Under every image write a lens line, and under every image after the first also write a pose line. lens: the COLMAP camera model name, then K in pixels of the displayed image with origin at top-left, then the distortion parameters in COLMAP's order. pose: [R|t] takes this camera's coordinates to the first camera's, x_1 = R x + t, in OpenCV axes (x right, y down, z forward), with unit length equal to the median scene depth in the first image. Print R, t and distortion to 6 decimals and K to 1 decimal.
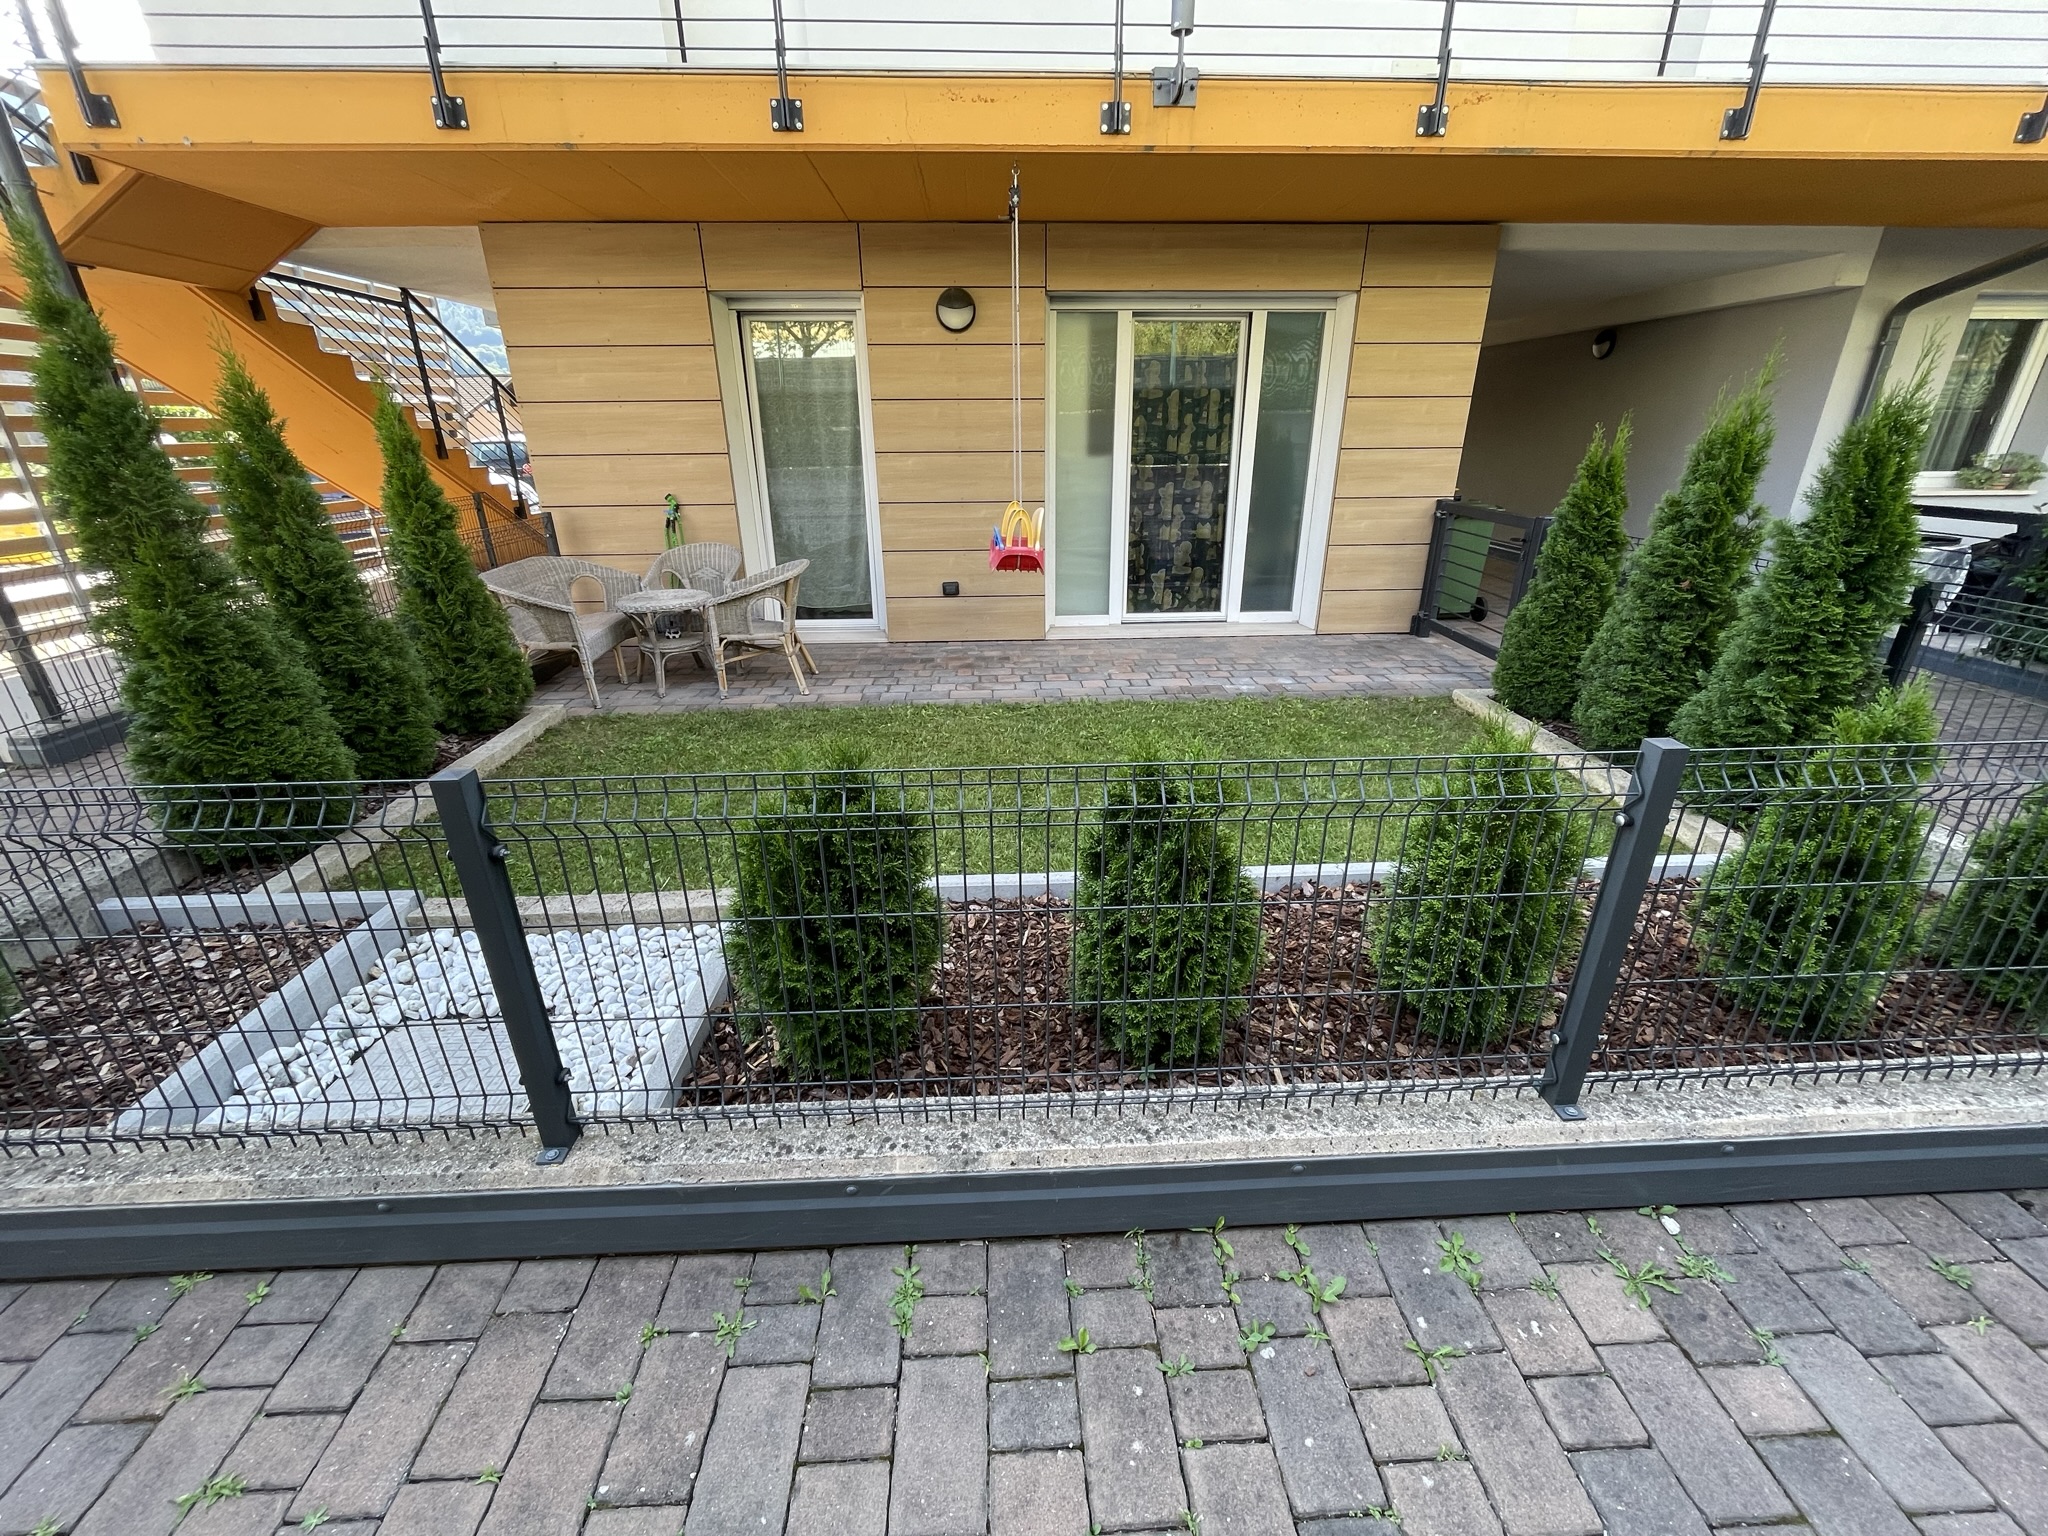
lens RADIAL K [[822.1, 0, 1024.0], [0, 822.1, 768.0], [0, 0, 1]] dist [-0.004461, -0.000166]
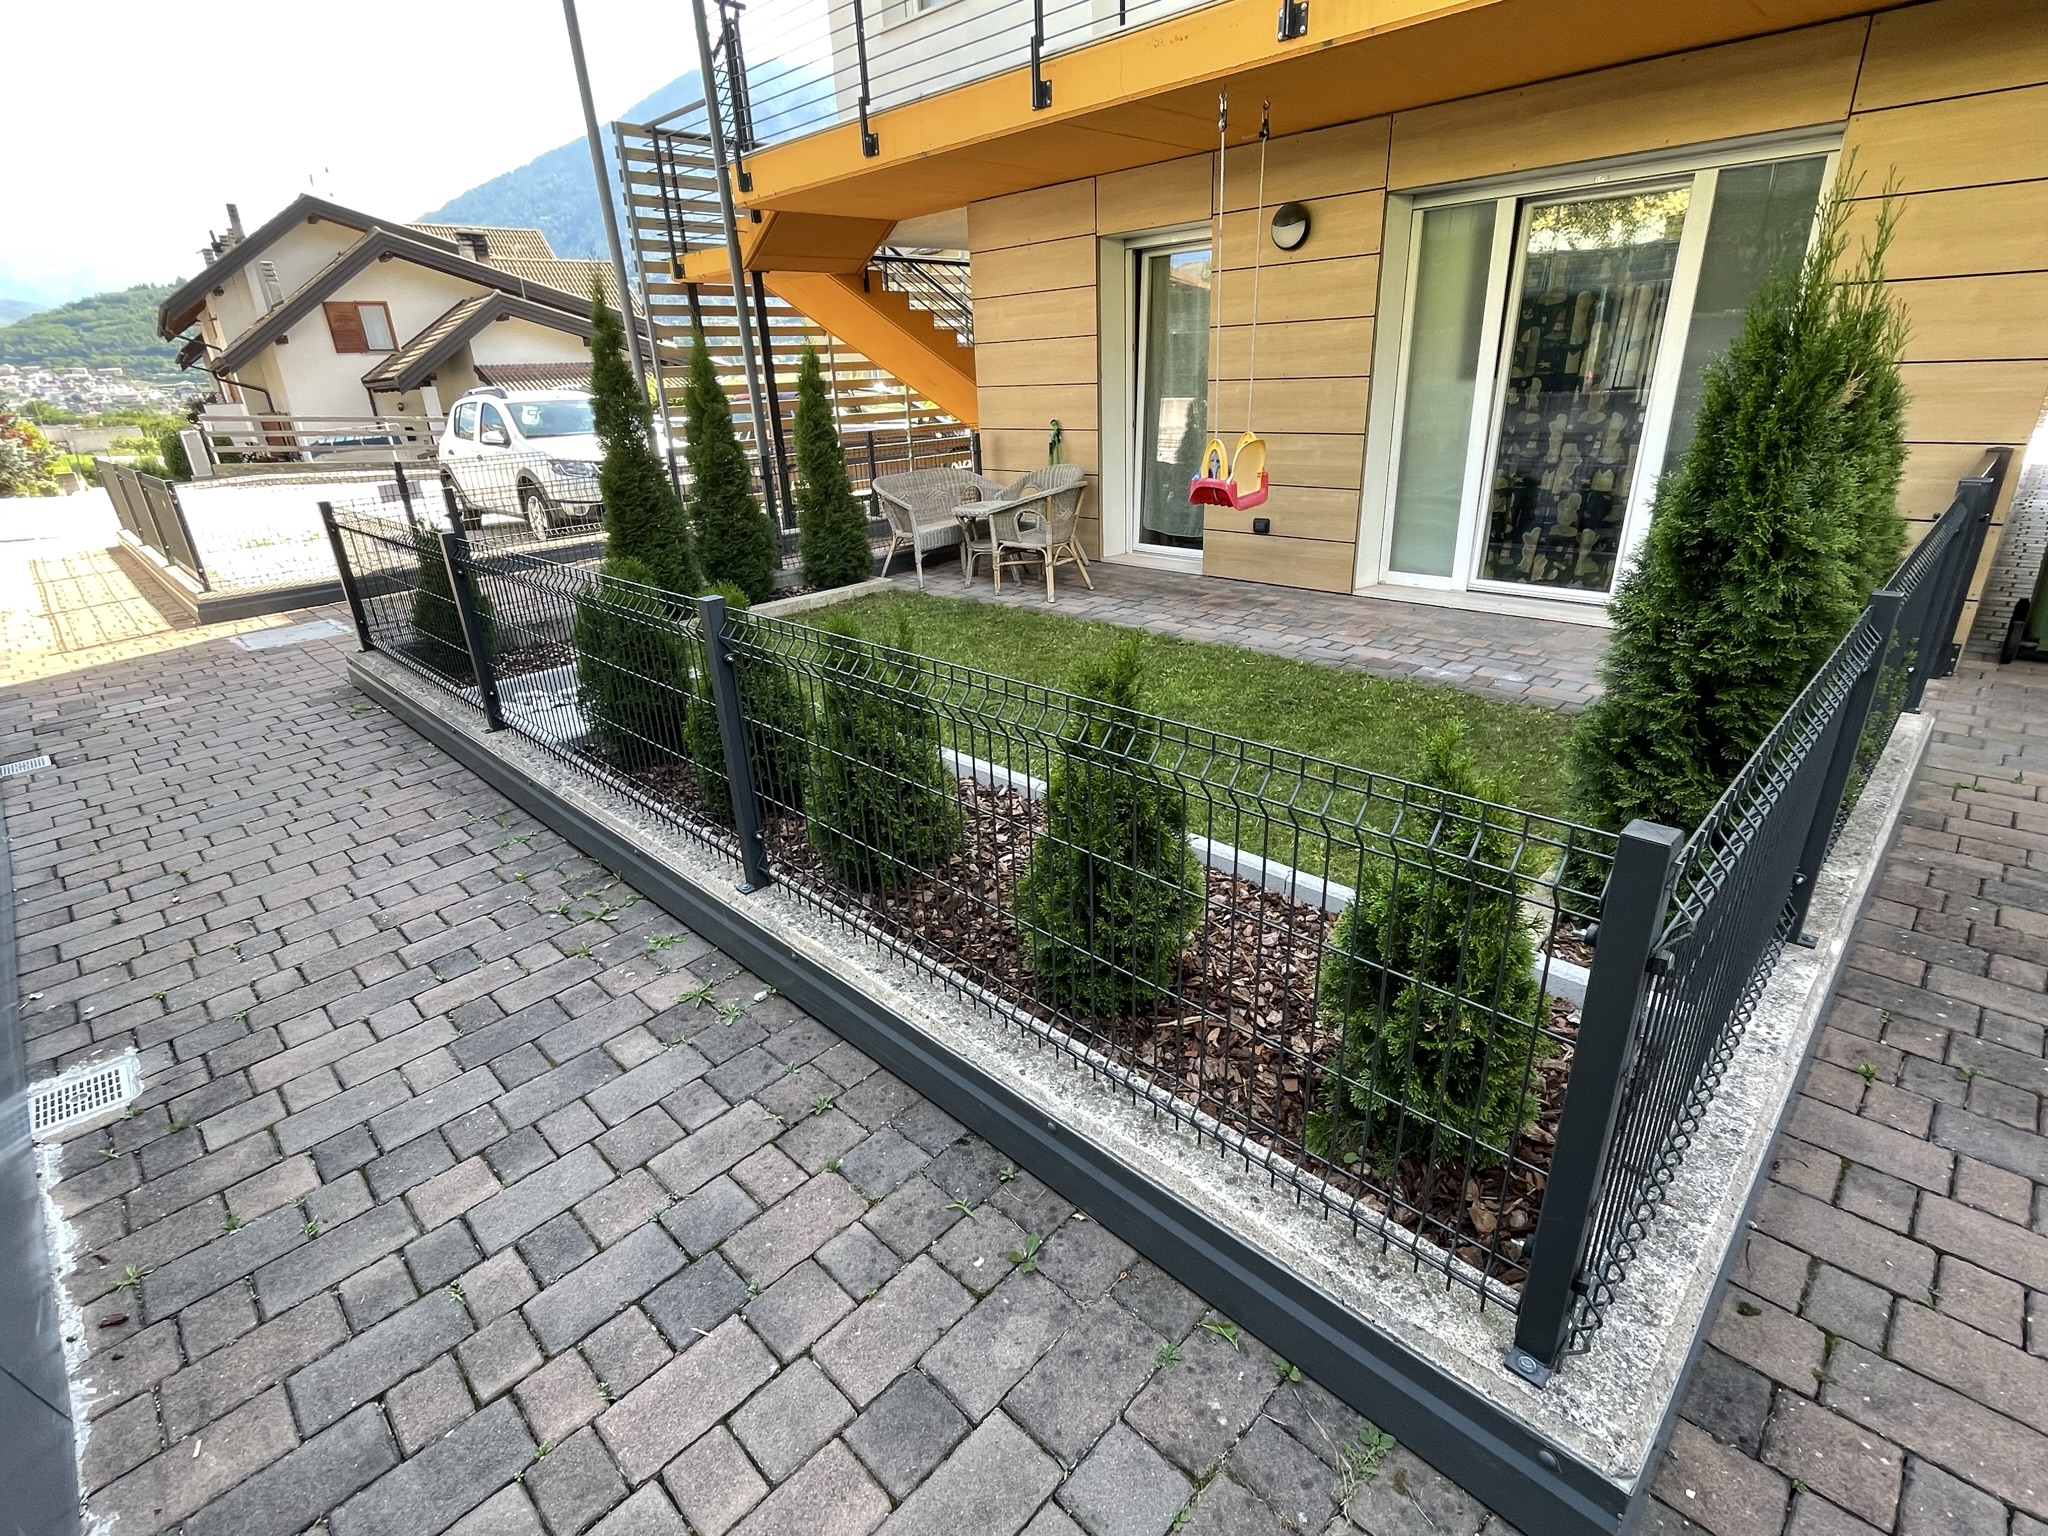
lens RADIAL K [[975.8, 0, 1029.2], [0, 975.8, 762.5], [0, 0, 1]] dist [-0.003429, -0.000363]
pose [[0.683804, 0.254197, -0.683956, 0.624761], [-0.244032, 0.963050, 0.113947, -0.022677], [0.687649, 0.088990, 0.720569, 0.046267]]
